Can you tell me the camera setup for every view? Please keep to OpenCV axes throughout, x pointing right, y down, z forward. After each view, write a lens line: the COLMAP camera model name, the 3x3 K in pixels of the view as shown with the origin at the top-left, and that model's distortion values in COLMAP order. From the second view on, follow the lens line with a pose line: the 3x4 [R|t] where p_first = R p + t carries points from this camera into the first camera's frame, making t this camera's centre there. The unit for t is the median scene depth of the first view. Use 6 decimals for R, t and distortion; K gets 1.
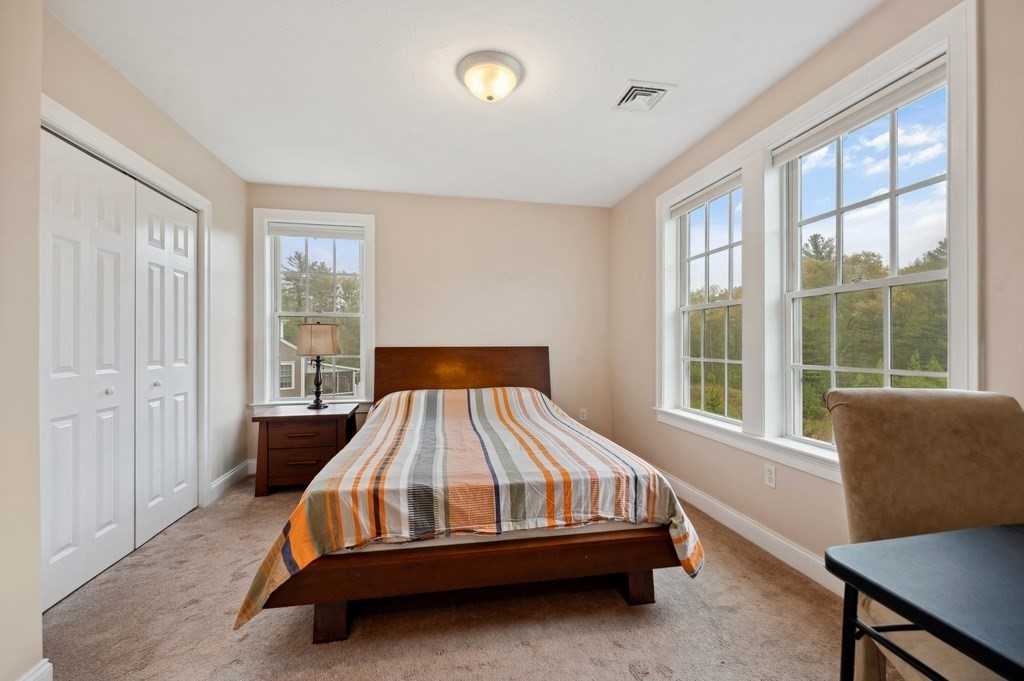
lens RADIAL K [[412.4, 0, 510.9], [0, 412.4, 343.0], [0, 0, 1]] dist [-0.010087, -0.000666]
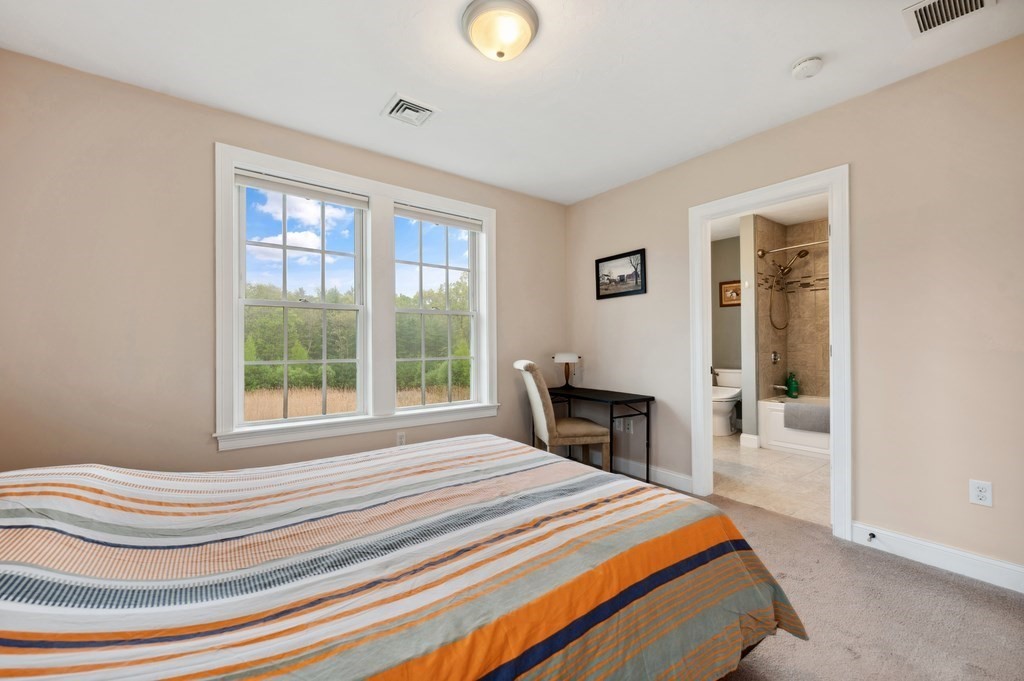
lens RADIAL K [[412.4, 0, 510.3], [0, 412.4, 340.5], [0, 0, 1]] dist [-0.010087, -0.000666]
pose [[-0.435768, -0.003370, 0.900053, -0.674547], [-0.006338, 0.999980, 0.000675, -0.013040], [-0.900037, -0.005411, -0.435781, 1.110896]]
